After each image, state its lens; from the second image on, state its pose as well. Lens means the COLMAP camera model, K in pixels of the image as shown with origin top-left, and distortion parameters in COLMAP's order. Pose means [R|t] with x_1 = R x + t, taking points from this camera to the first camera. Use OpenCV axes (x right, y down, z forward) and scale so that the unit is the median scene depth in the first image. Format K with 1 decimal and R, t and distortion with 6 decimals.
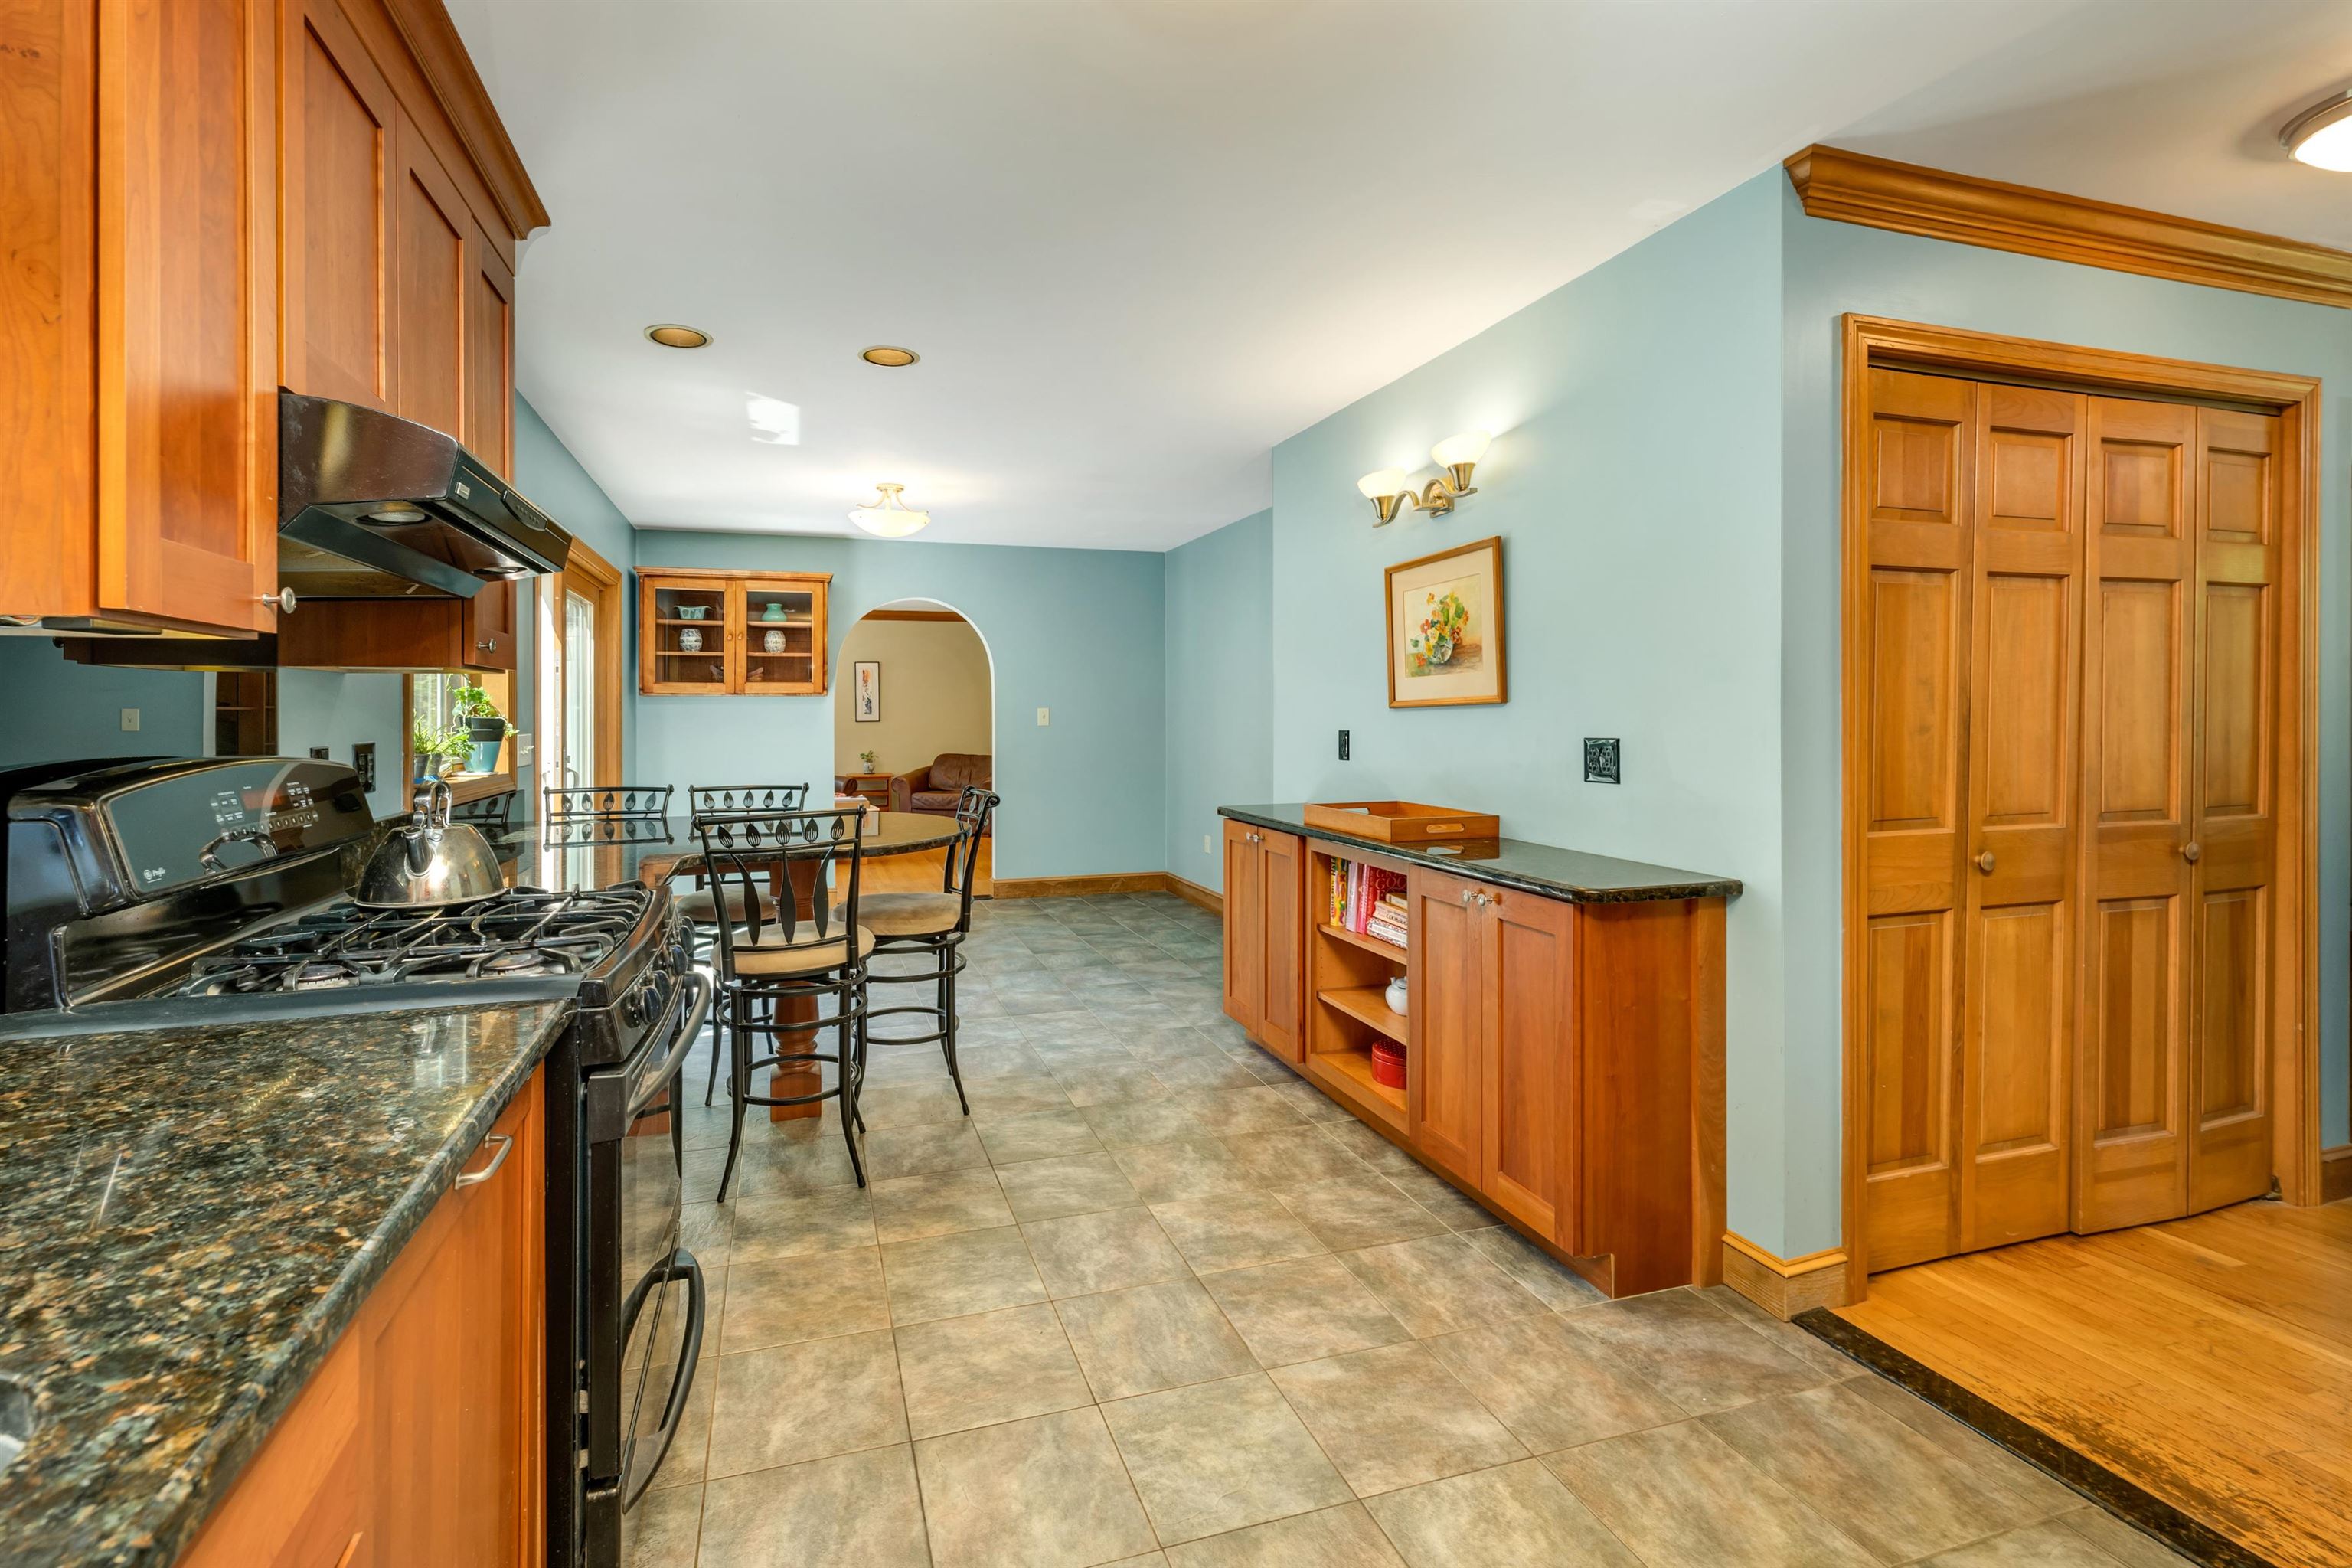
lens RADIAL K [[1040.9, 0, 1092.0], [0, 1040.9, 714.7], [0, 0, 1]] dist [-0.001050, 0.000069]
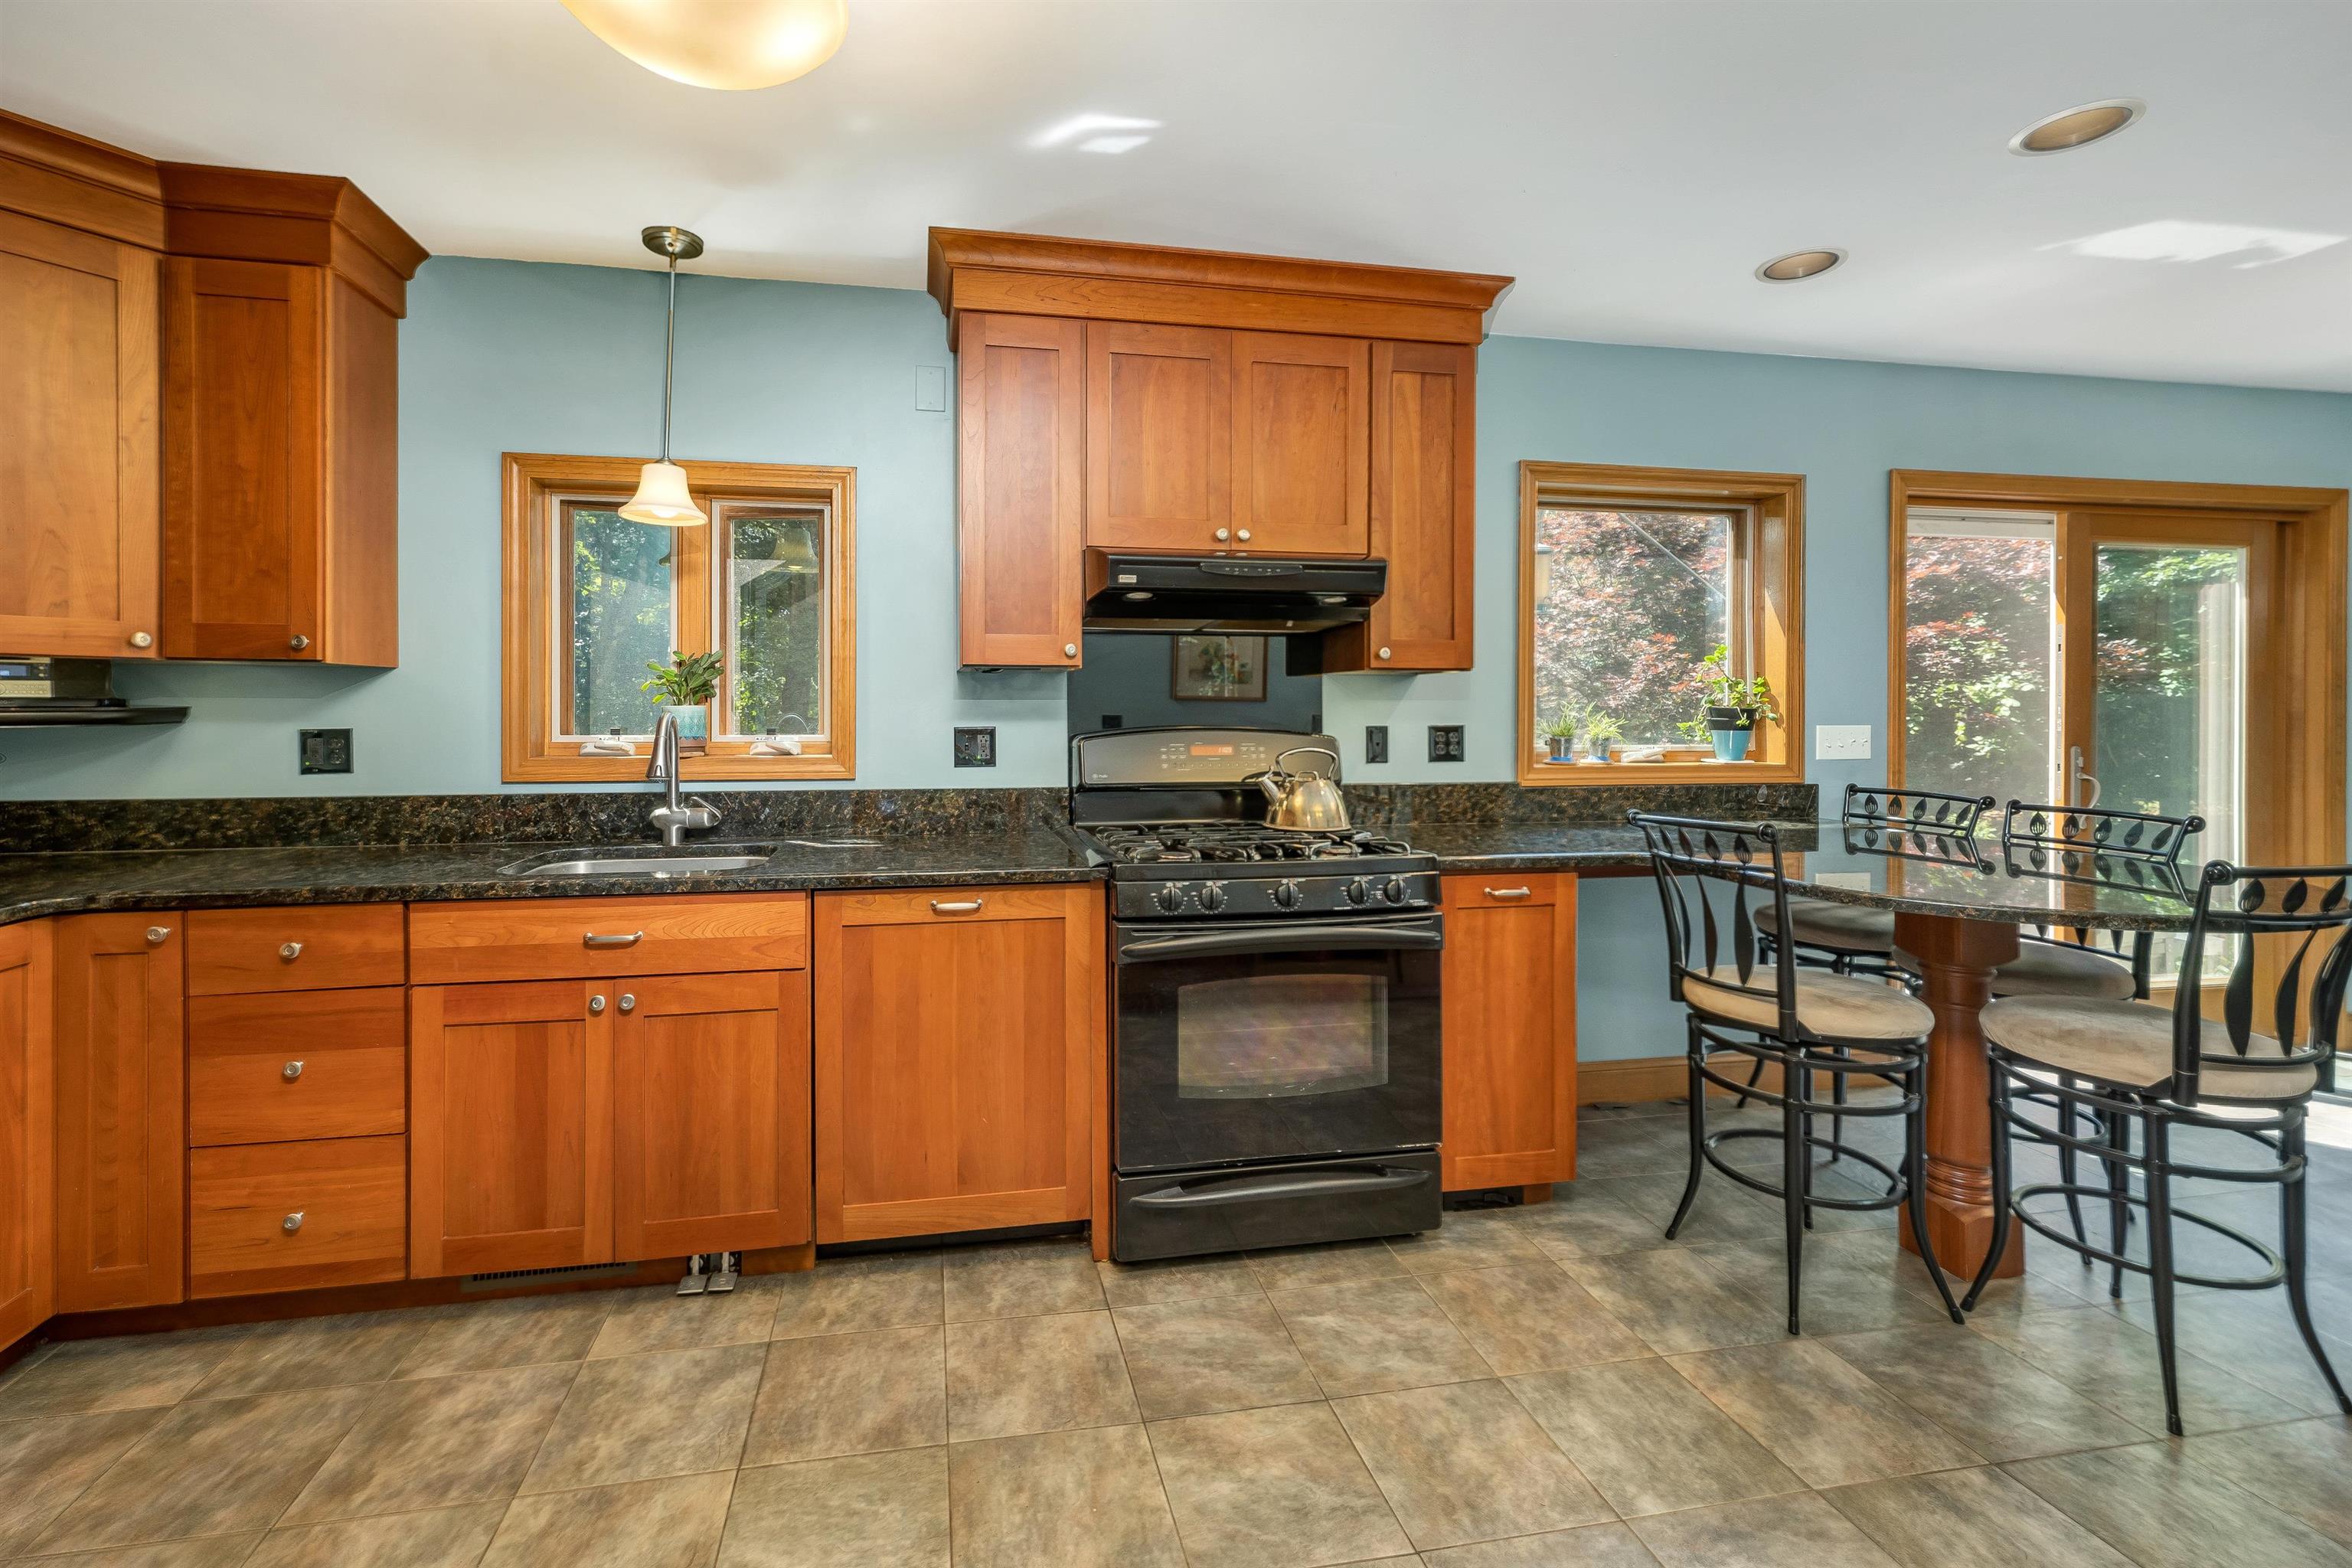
lens RADIAL K [[984.3, 0, 1088.1], [0, 984.3, 722.5], [0, 0, 1]] dist [0.008284, -0.000736]
pose [[-0.133317, 0.003582, -0.991067, 0.589035], [0.003442, 0.999989, 0.003152, 0.006490], [0.991068, -0.002991, -0.133327, 0.621799]]
